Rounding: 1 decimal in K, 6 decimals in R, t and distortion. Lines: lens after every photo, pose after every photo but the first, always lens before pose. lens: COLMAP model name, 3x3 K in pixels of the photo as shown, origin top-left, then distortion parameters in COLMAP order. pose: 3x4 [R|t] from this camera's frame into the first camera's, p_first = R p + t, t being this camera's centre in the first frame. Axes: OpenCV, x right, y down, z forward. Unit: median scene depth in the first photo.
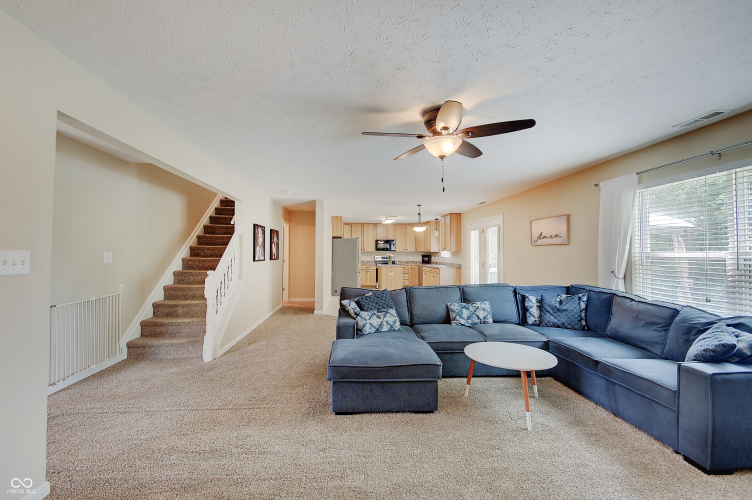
lens RADIAL K [[324.5, 0, 368.7], [0, 324.5, 244.5], [0, 0, 1]] dist [0.024044, -0.016205]
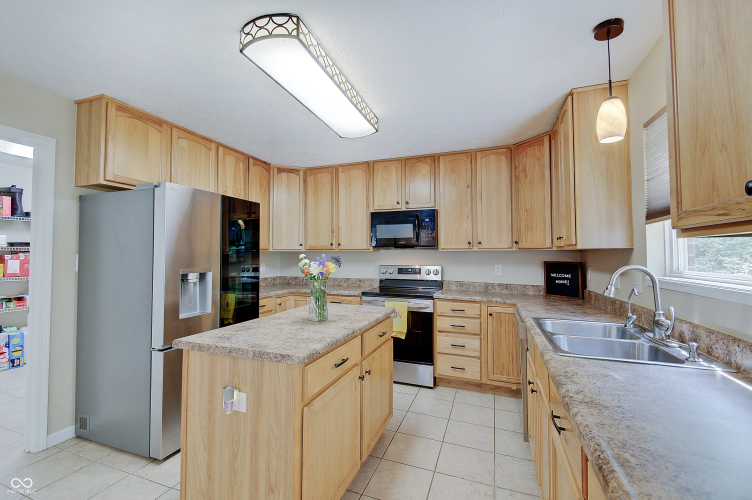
lens RADIAL K [[324.5, 0, 368.7], [0, 324.5, 244.5], [0, 0, 1]] dist [0.024044, -0.016205]
pose [[0.909630, -0.017297, -0.415060, 0.147837], [0.014287, 0.999844, -0.010356, 0.018537], [0.415175, 0.003490, 0.909735, 0.714910]]
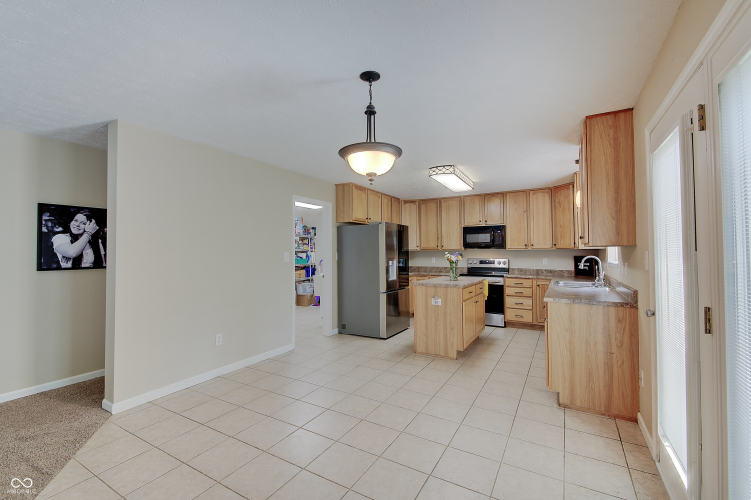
lens RADIAL K [[324.1, 0, 368.2], [0, 324.1, 244.5], [0, 0, 1]] dist [0.024044, -0.016205]
pose [[0.824257, -0.021493, -0.565808, 0.189951], [0.022202, 0.999738, -0.005633, 0.012327], [0.565781, -0.007919, 0.824518, 0.483258]]
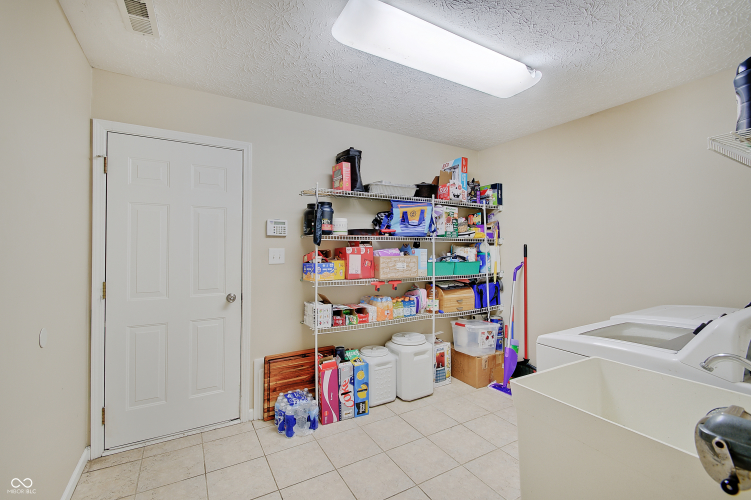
lens RADIAL K [[324.1, 0, 368.2], [0, 324.1, 244.5], [0, 0, 1]] dist [0.024044, -0.016205]
pose [[0.438281, -0.008143, -0.898801, -0.102243], [0.023428, 0.999723, 0.002367, 0.018323], [0.898533, -0.022095, 0.438350, 0.773965]]
